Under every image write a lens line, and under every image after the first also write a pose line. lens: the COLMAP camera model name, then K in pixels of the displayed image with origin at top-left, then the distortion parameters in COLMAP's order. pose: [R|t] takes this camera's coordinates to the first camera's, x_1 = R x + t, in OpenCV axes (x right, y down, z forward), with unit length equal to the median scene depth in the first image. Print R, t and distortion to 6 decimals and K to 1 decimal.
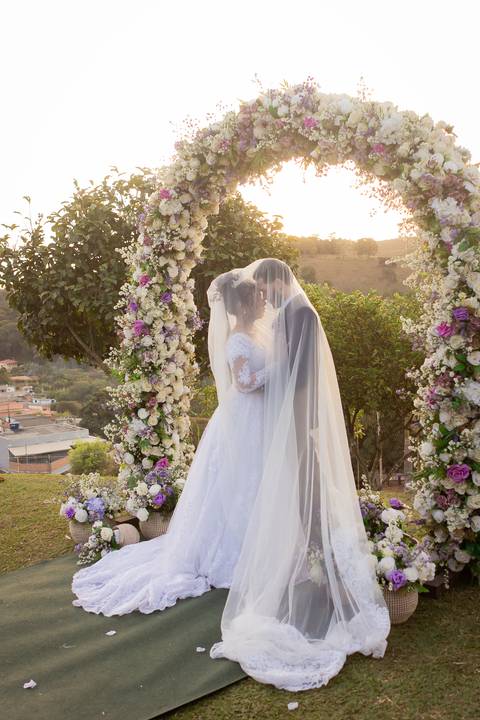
lens RADIAL K [[789.1, 0, 240.0], [0, 789.1, 360.0], [0, 0, 1]] dist [-0.021010, 0.009212]
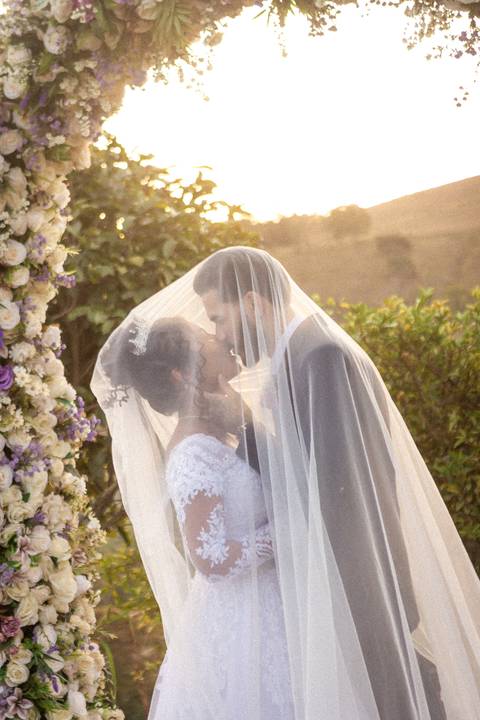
lens RADIAL K [[1565.7, 0, 240.0], [0, 1565.7, 360.0], [0, 0, 1]] dist [-0.002569, 0.101091]
pose [[0.982995, -0.167861, 0.074456, -0.028026], [0.172792, 0.982771, -0.065604, -0.011315], [-0.062161, 0.077354, 0.995064, 0.150822]]
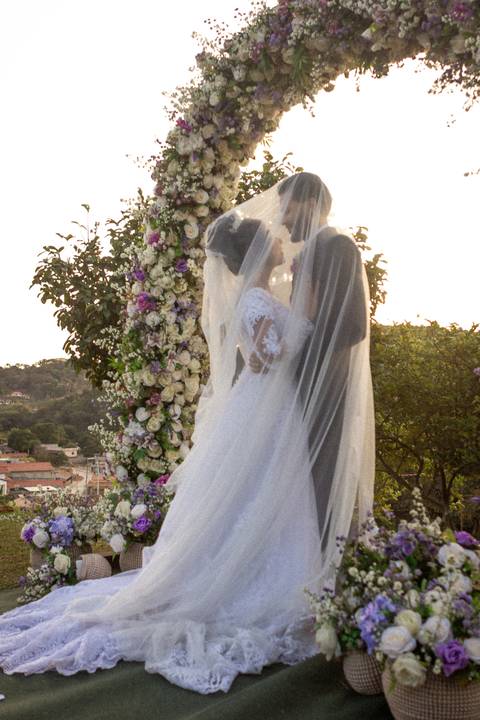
lens RADIAL K [[789.1, 0, 240.0], [0, 789.1, 360.0], [0, 0, 1]] dist [-0.021010, 0.009212]
pose [[0.987880, 0.048939, -0.147300, 0.080745], [-0.064486, 0.992621, -0.102688, 0.088481], [0.141188, 0.110942, 0.983747, 0.258666]]
